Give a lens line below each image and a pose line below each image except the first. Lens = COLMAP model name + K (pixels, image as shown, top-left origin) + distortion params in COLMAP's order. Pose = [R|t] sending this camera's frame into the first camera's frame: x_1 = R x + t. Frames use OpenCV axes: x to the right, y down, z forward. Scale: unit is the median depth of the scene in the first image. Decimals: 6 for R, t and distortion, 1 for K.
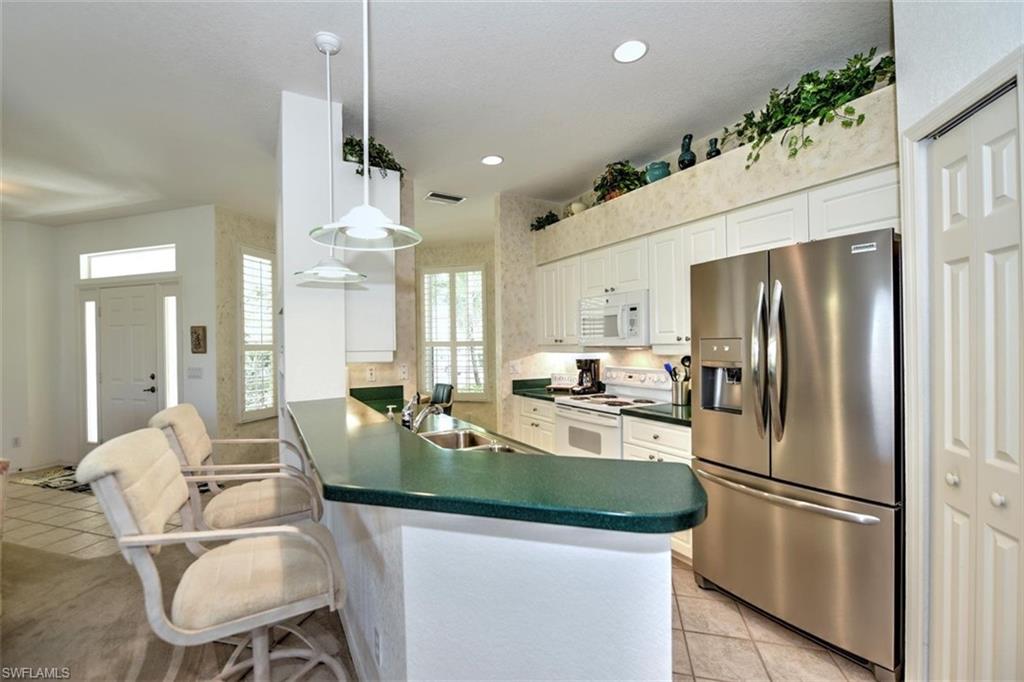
lens RADIAL K [[417.6, 0, 538.1], [0, 417.6, 339.2], [0, 0, 1]] dist [-0.007704, 0.000148]
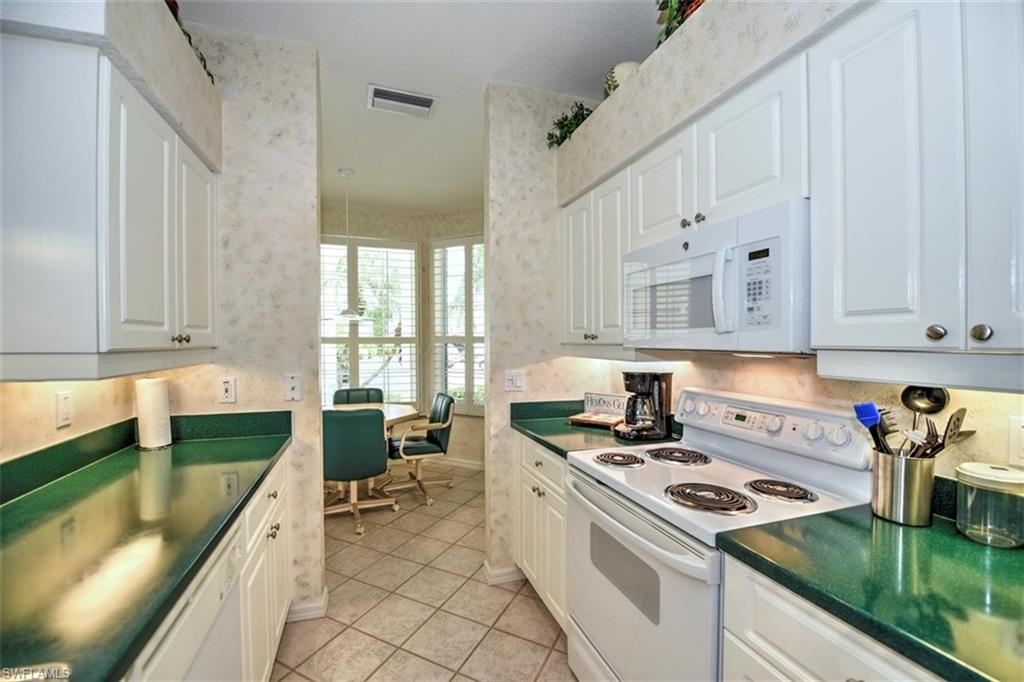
lens RADIAL K [[417.6, 0, 494.1], [0, 417.6, 337.9], [0, 0, 1]] dist [-0.007704, 0.000148]
pose [[0.957628, 0.012897, -0.287720, 0.083649], [-0.011244, 0.999909, 0.007397, 0.003089], [0.287789, -0.003848, 0.957686, 0.438003]]
